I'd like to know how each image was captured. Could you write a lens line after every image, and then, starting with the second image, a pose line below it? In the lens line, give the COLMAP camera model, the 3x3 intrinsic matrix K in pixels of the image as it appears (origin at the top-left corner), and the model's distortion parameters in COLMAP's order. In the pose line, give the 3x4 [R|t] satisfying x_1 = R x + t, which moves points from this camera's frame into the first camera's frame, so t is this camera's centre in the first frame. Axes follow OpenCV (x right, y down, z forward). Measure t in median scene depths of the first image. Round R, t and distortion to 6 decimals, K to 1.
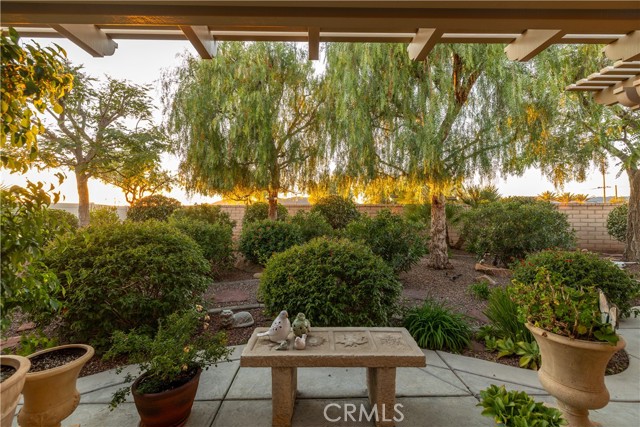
lens RADIAL K [[270.1, 0, 320.0], [0, 270.1, 213.5], [0, 0, 1]] dist [0.001646, 0.000115]
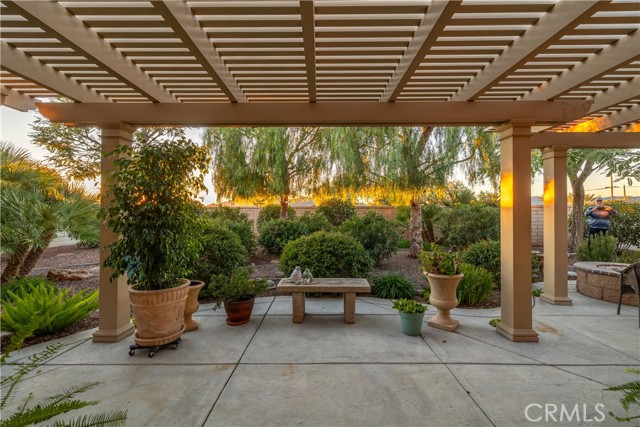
lens RADIAL K [[270.1, 0, 320.0], [0, 270.1, 213.5], [0, 0, 1]] dist [0.001646, 0.000115]
pose [[0.999739, -0.000944, -0.022841, 0.018325], [0.000914, 0.999999, -0.001337, -0.000912], [0.022842, 0.001316, 0.999738, -0.256228]]
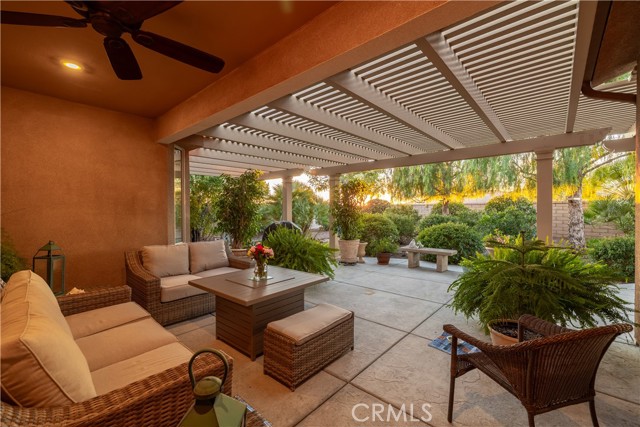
lens RADIAL K [[270.1, 0, 320.0], [0, 270.1, 213.5], [0, 0, 1]] dist [0.001646, 0.000115]
pose [[0.738795, 0.004338, -0.673916, 0.383733], [0.004568, 0.999924, 0.011444, -0.002687], [0.673915, -0.011533, 0.738719, -0.687352]]
